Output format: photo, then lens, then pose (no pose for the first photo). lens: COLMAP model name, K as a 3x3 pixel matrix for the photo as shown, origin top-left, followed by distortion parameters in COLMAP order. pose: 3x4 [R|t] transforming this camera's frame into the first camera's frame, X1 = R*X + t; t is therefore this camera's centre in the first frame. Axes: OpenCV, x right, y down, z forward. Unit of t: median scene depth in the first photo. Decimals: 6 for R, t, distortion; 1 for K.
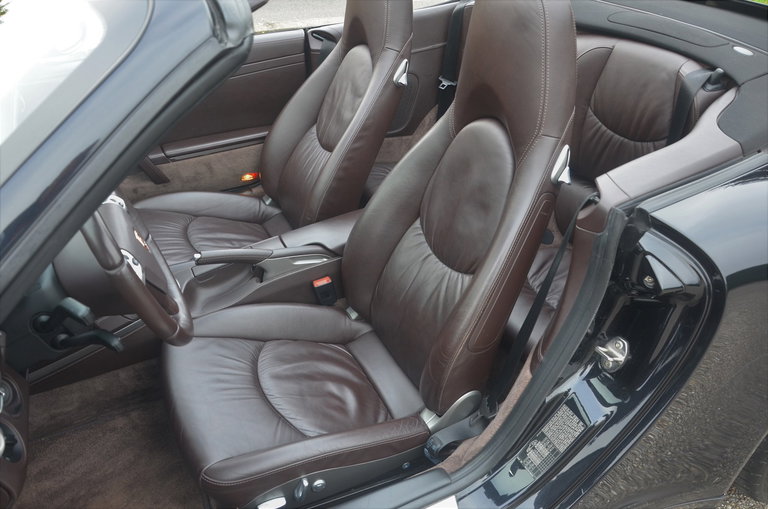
lens RADIAL K [[591.4, 0, 384.0], [0, 591.4, 254.5], [0, 0, 1]] dist [-0.008398, -0.005186]
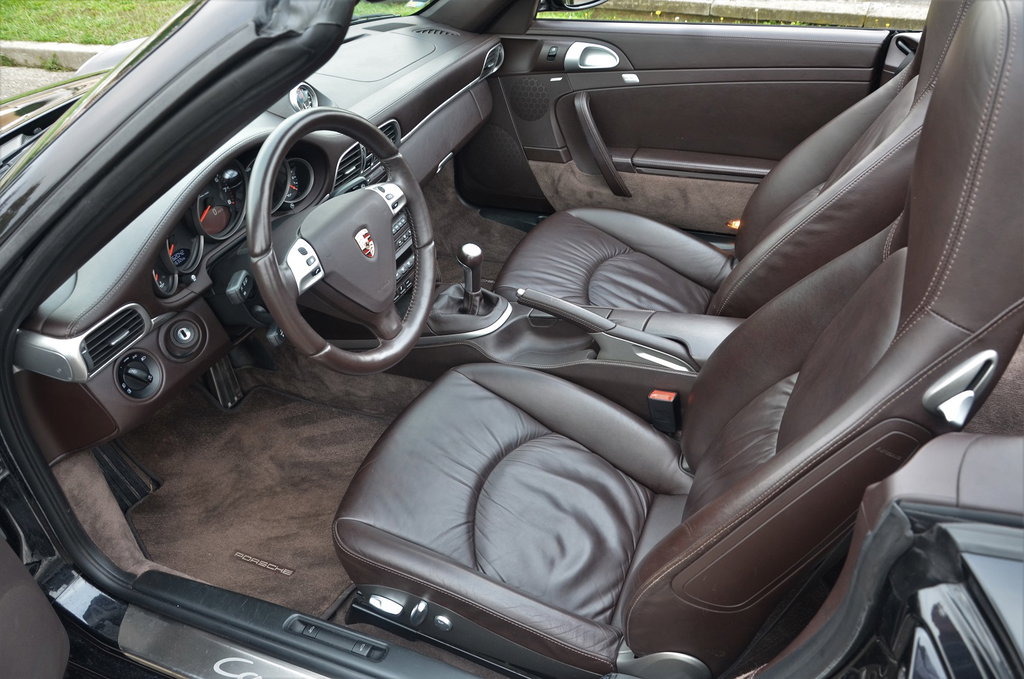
lens RADIAL K [[788.5, 0, 512.0], [0, 788.5, 339.5], [0, 0, 1]] dist [-0.008398, -0.005186]
pose [[0.678023, 0.405453, -0.613101, 0.239926], [-0.370600, 0.908895, 0.191222, -0.095165], [0.634776, 0.097562, 0.766512, 0.137627]]
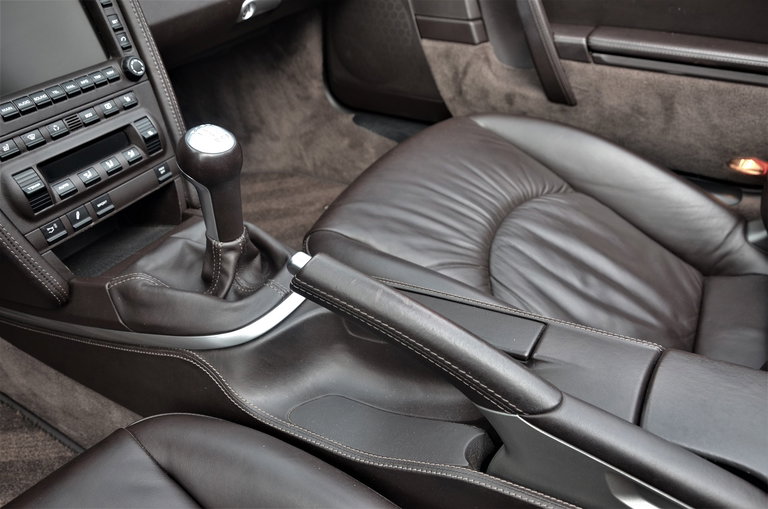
lens RADIAL K [[591.4, 0, 384.0], [0, 591.4, 254.5], [0, 0, 1]] dist [-0.008398, -0.005186]
pose [[0.579423, 0.477014, -0.660853, -0.077141], [-0.451863, 0.862824, 0.226615, -0.057712], [0.678299, 0.167309, 0.715485, 0.579086]]
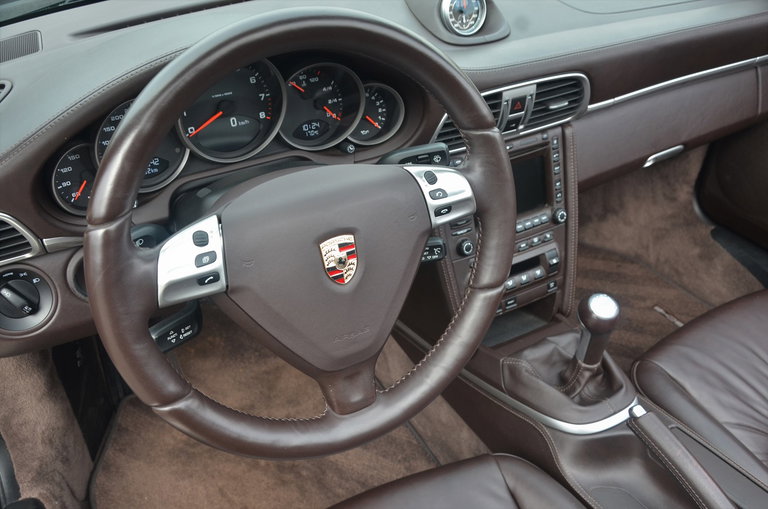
lens RADIAL K [[723.0, 0, 371.8], [0, 723.0, 266.8], [0, 0, 1]] dist [-0.050864, 0.008392]
pose [[0.071089, 0.598304, -0.798109, 0.033531], [-0.558050, 0.687050, 0.465342, -0.154553], [0.826757, 0.412304, 0.382725, 0.397128]]
